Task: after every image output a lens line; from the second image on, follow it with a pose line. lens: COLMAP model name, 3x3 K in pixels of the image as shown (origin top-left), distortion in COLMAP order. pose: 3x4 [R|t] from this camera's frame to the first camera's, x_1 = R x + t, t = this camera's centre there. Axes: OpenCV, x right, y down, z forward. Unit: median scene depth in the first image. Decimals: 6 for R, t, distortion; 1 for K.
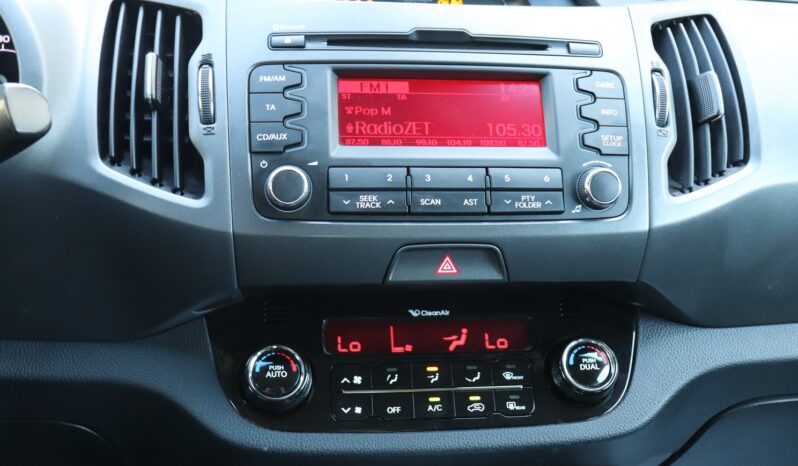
lens RADIAL K [[843.3, 0, 399.0], [0, 843.3, 233.0], [0, 0, 1]] dist [-0.101404, 0.013822]
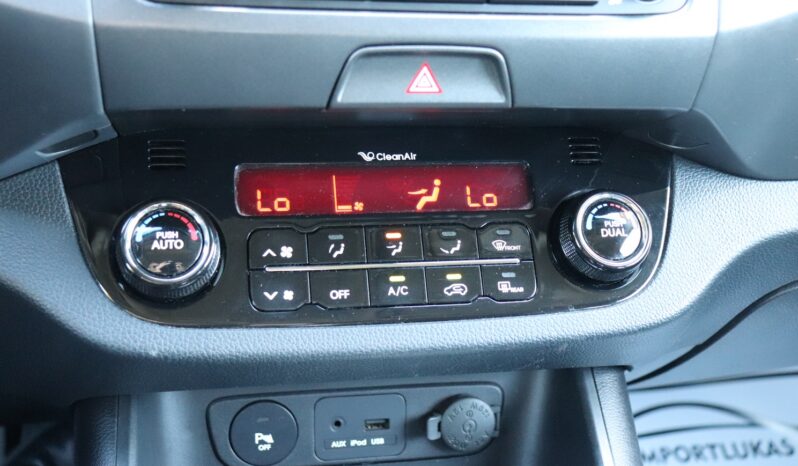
lens RADIAL K [[945.6, 0, 399.0], [0, 945.6, 233.0], [0, 0, 1]] dist [-0.076083, 0.017701]
pose [[0.995412, -0.004935, 0.095550, -0.033374], [-0.009423, 0.988757, 0.149231, 0.044891], [-0.095212, -0.149447, 0.984175, 0.241449]]
